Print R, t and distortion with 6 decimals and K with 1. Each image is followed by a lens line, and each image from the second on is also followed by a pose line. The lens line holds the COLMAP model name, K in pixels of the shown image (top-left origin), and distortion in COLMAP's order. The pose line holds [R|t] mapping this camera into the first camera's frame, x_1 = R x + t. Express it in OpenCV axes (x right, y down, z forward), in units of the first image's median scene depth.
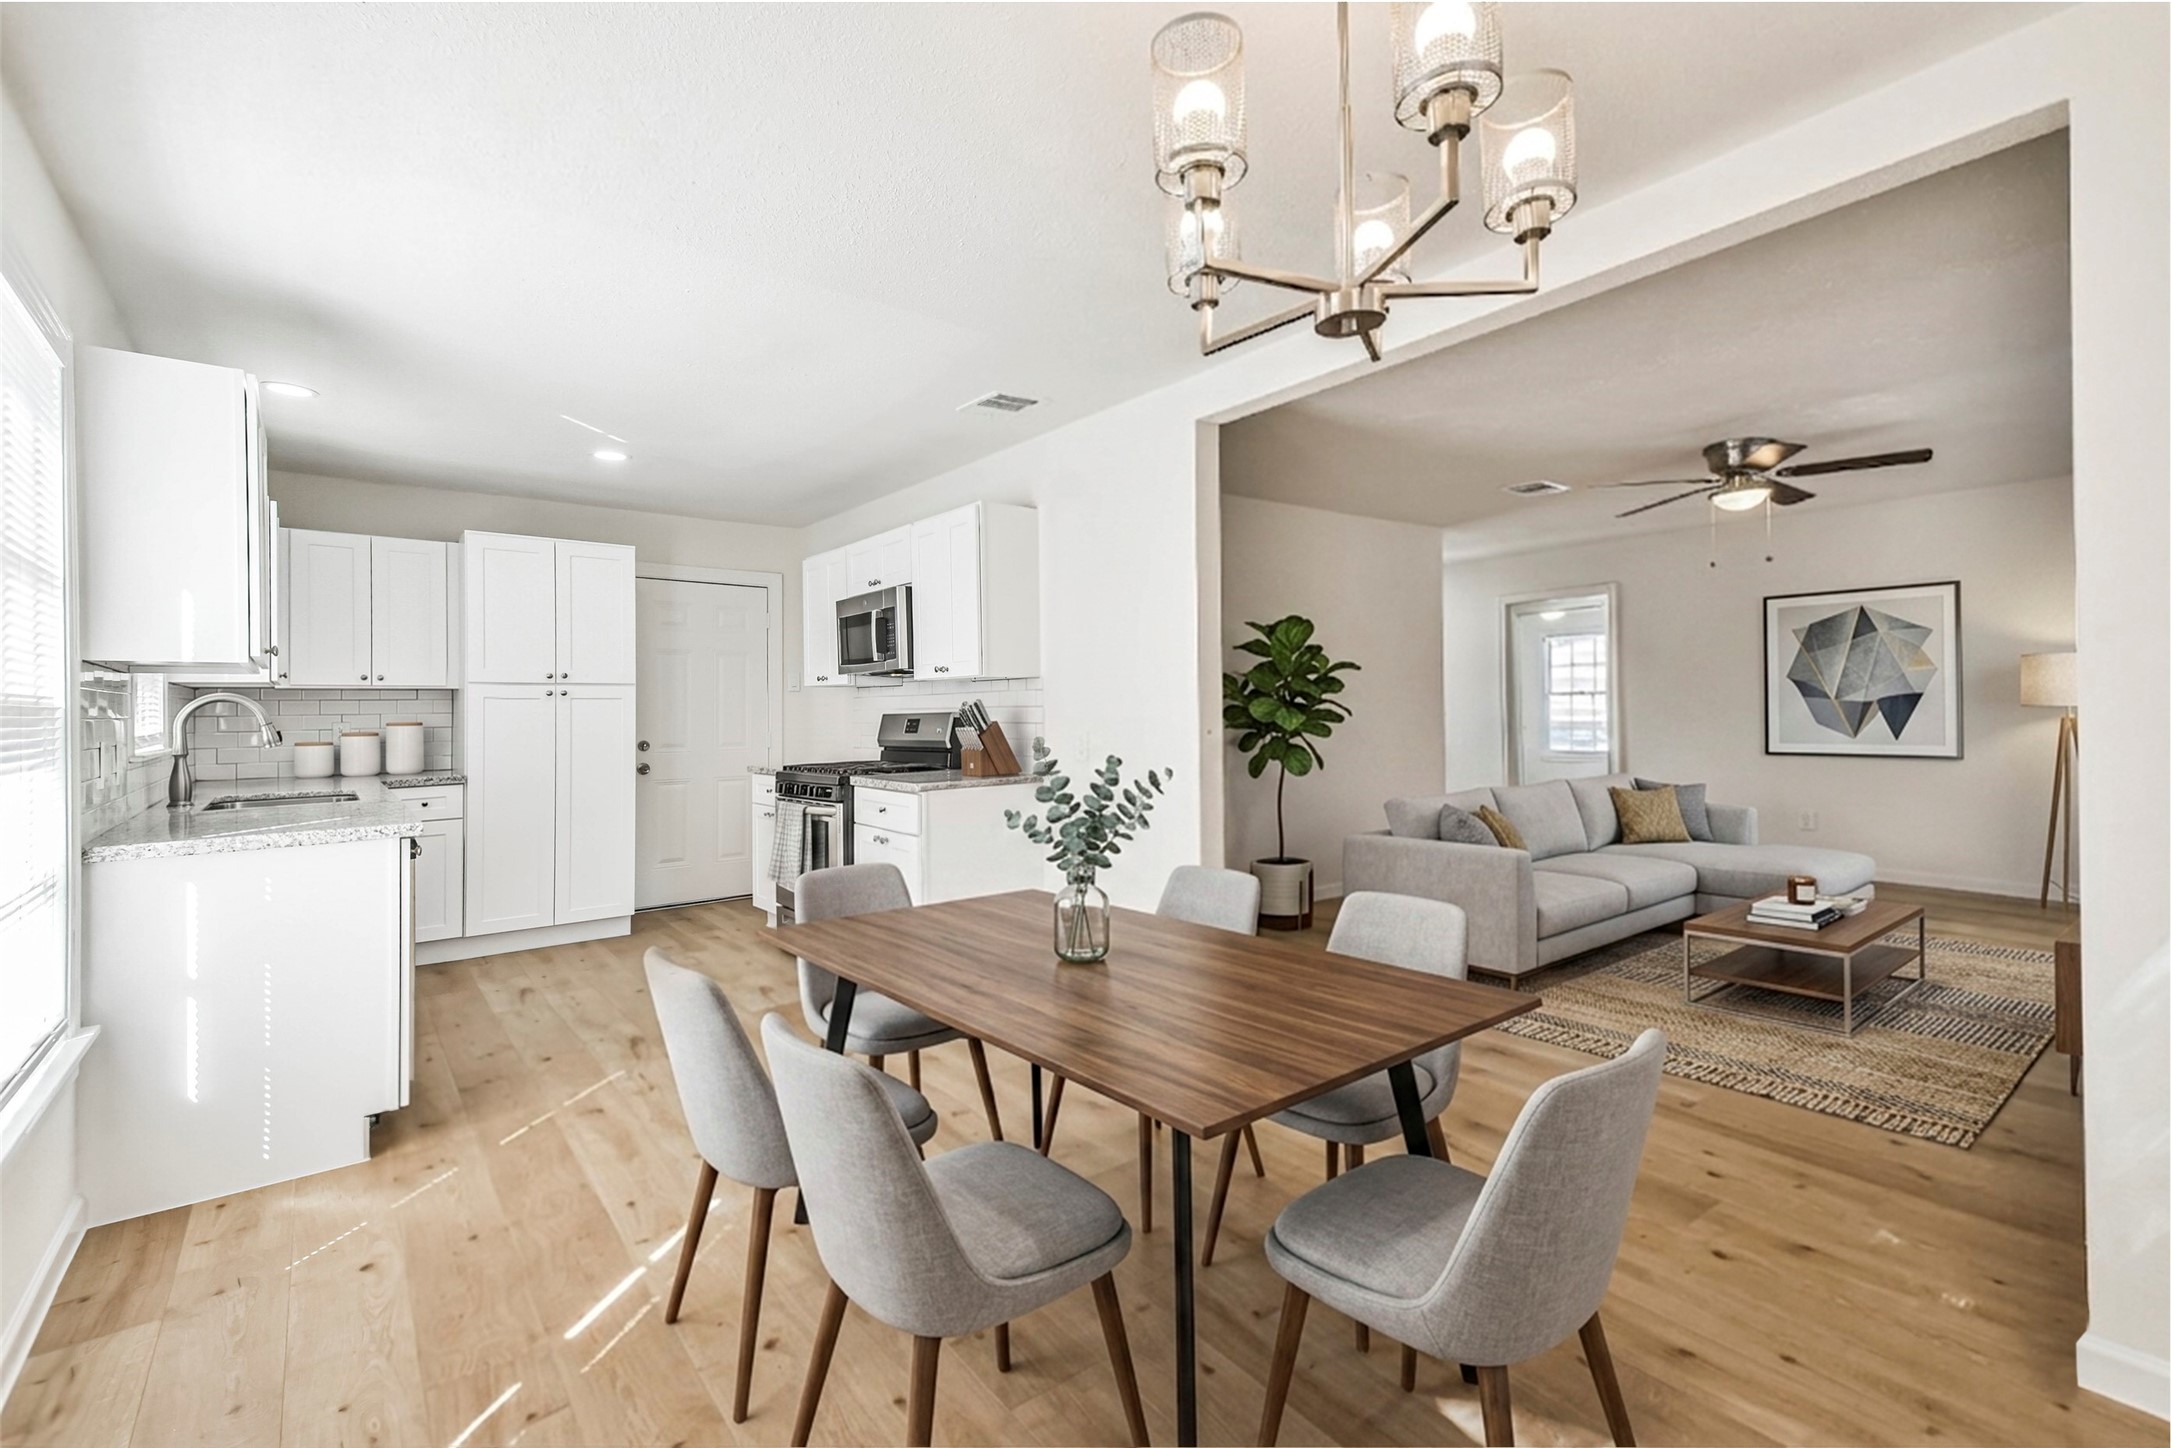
lens RADIAL K [[975.8, 0, 1087.1], [0, 975.8, 709.8], [0, 0, 1]] dist [0.035470, -0.000525]
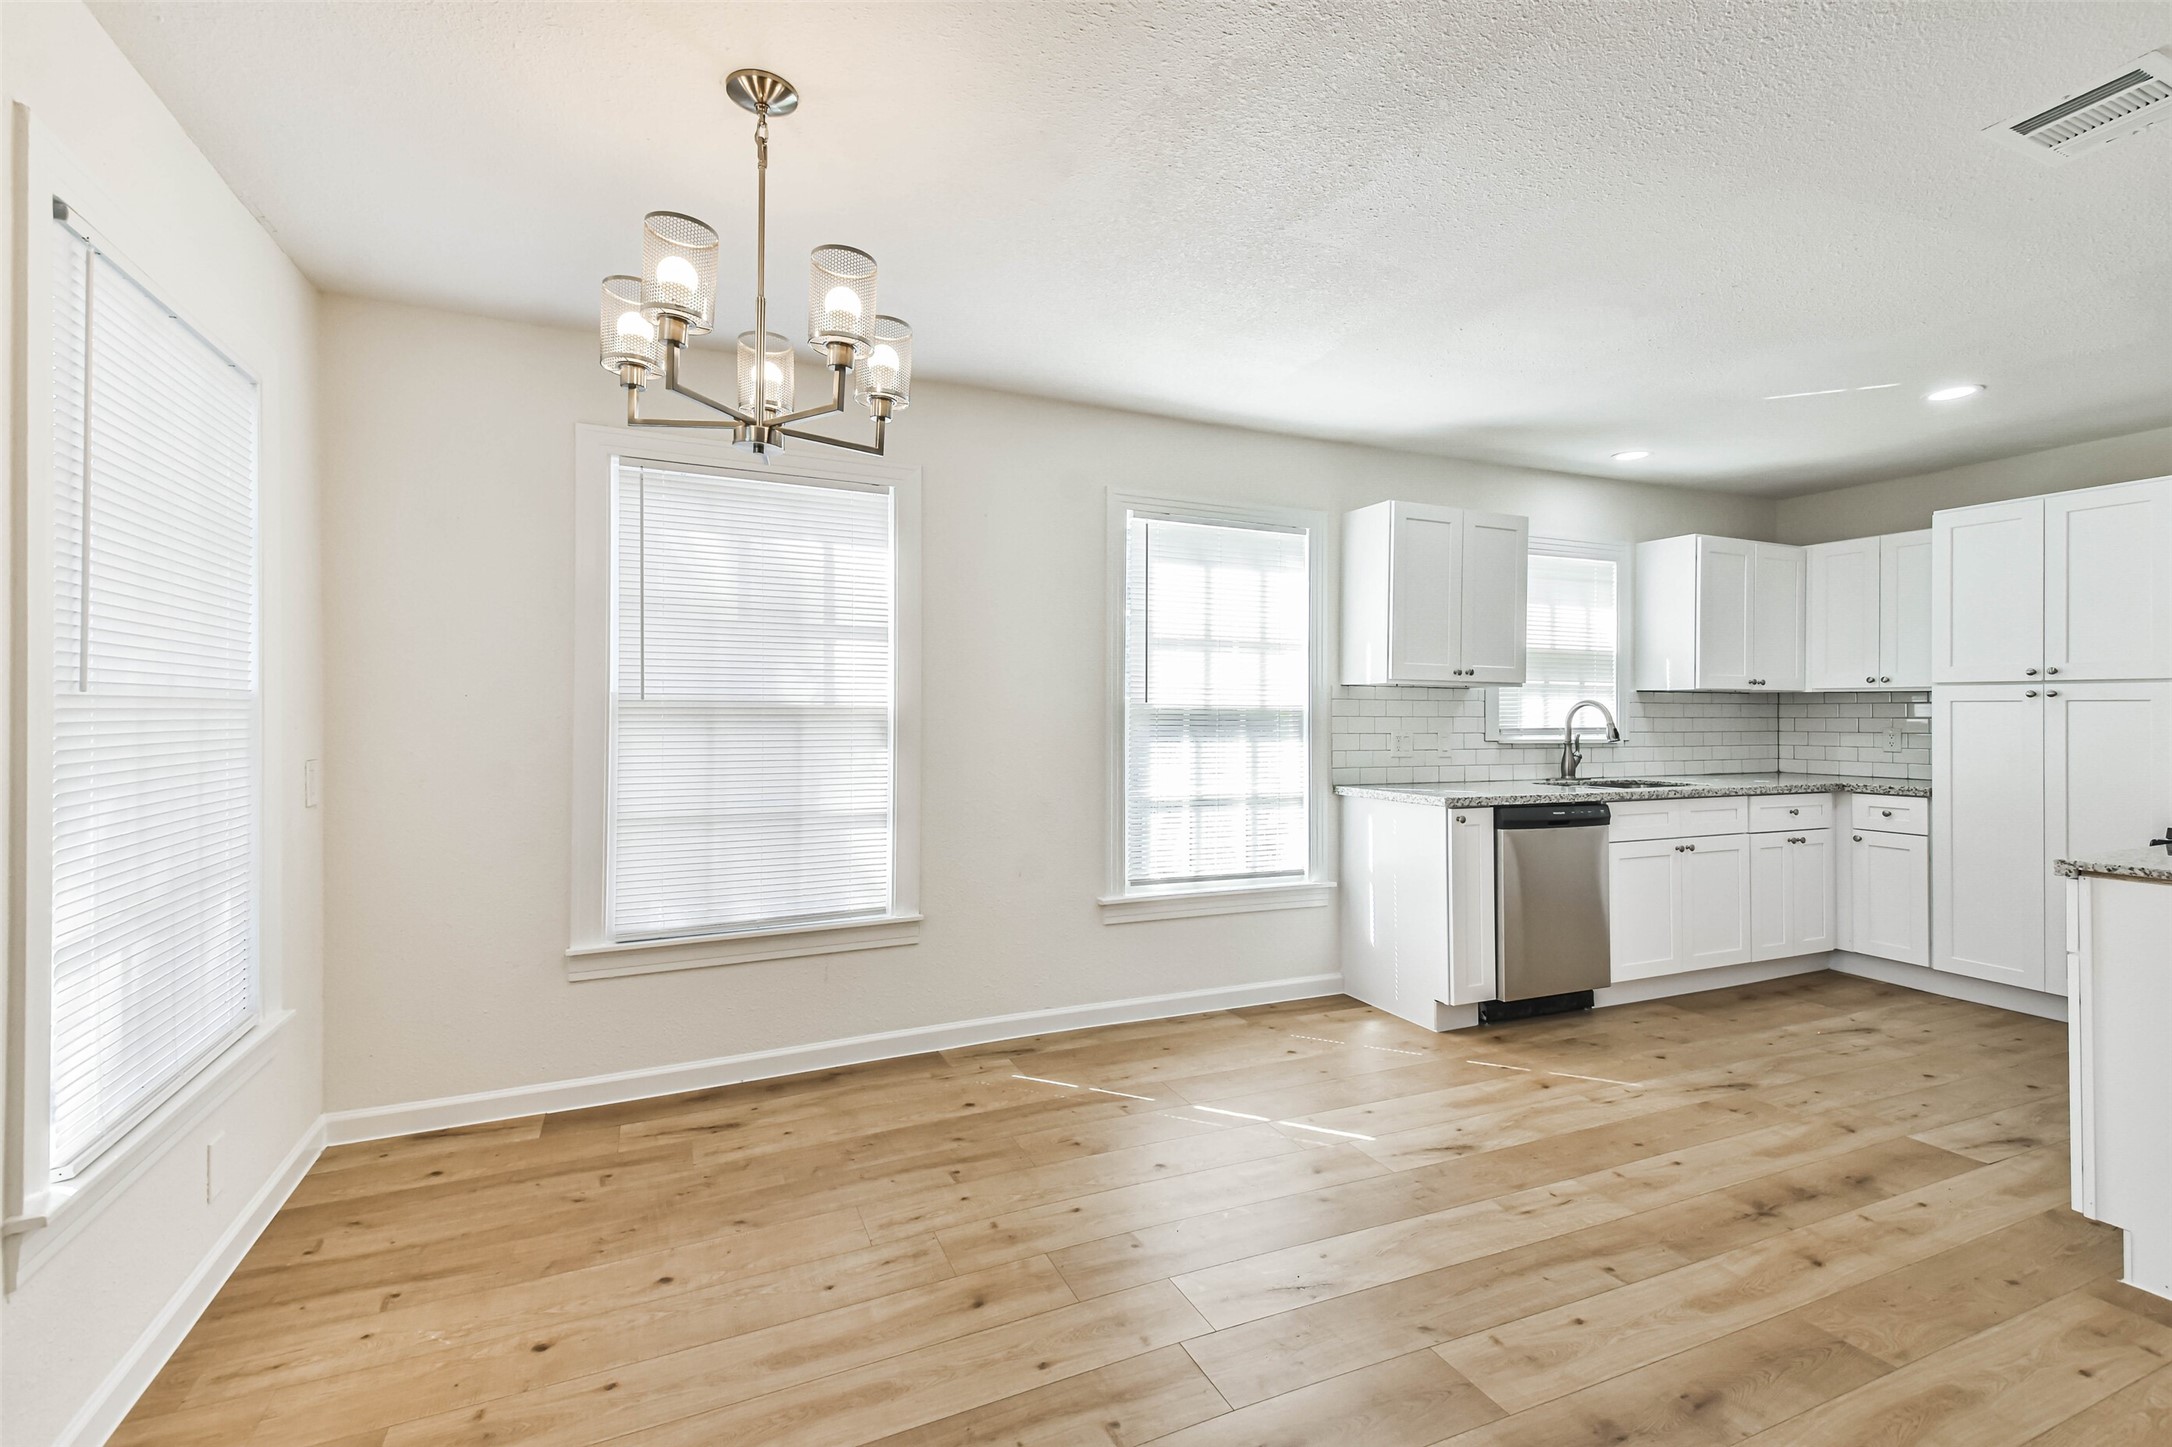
lens RADIAL K [[961.3, 0, 1090.8], [0, 961.3, 707.1], [0, 0, 1]] dist [0.076983, -0.040647]
pose [[-0.228146, 0.005525, -0.973611, 0.434862], [-0.000745, 0.999983, 0.005849, -0.011371], [0.973627, 0.002060, -0.228138, 0.491109]]
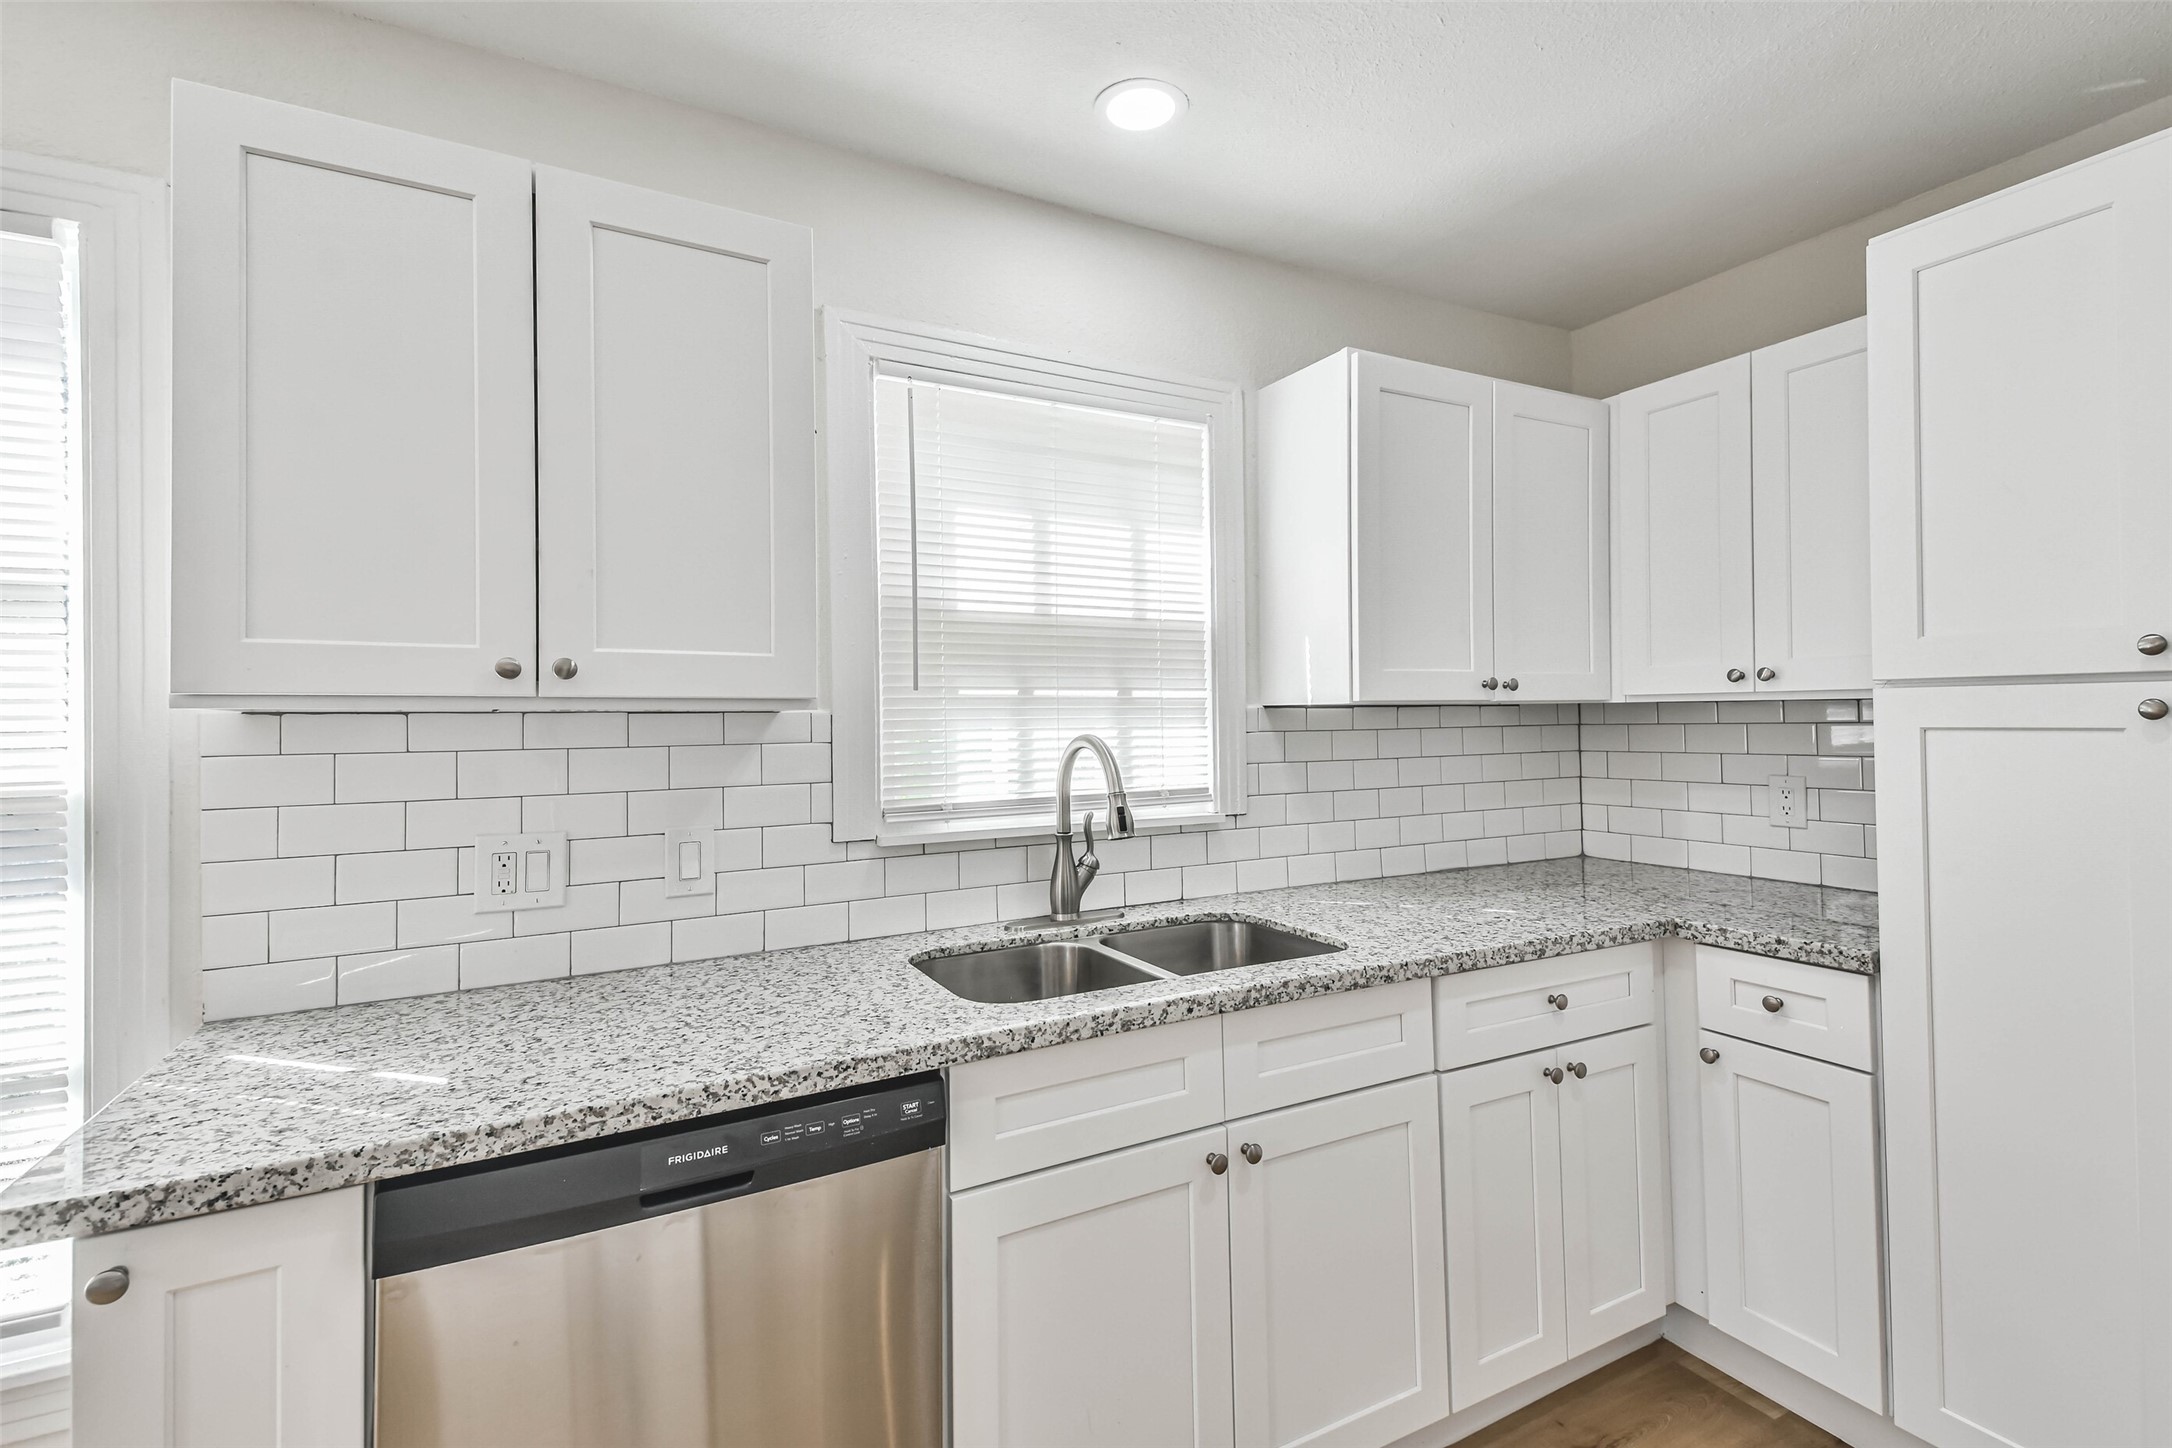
lens RADIAL K [[973.8, 0, 1092.9], [0, 973.8, 708.9], [0, 0, 1]] dist [0.086674, -0.043575]
pose [[-0.172006, 0.002651, -0.985092, -0.246849], [0.018029, 0.999837, -0.000457, -0.023885], [0.984931, -0.017839, -0.172025, 0.832219]]
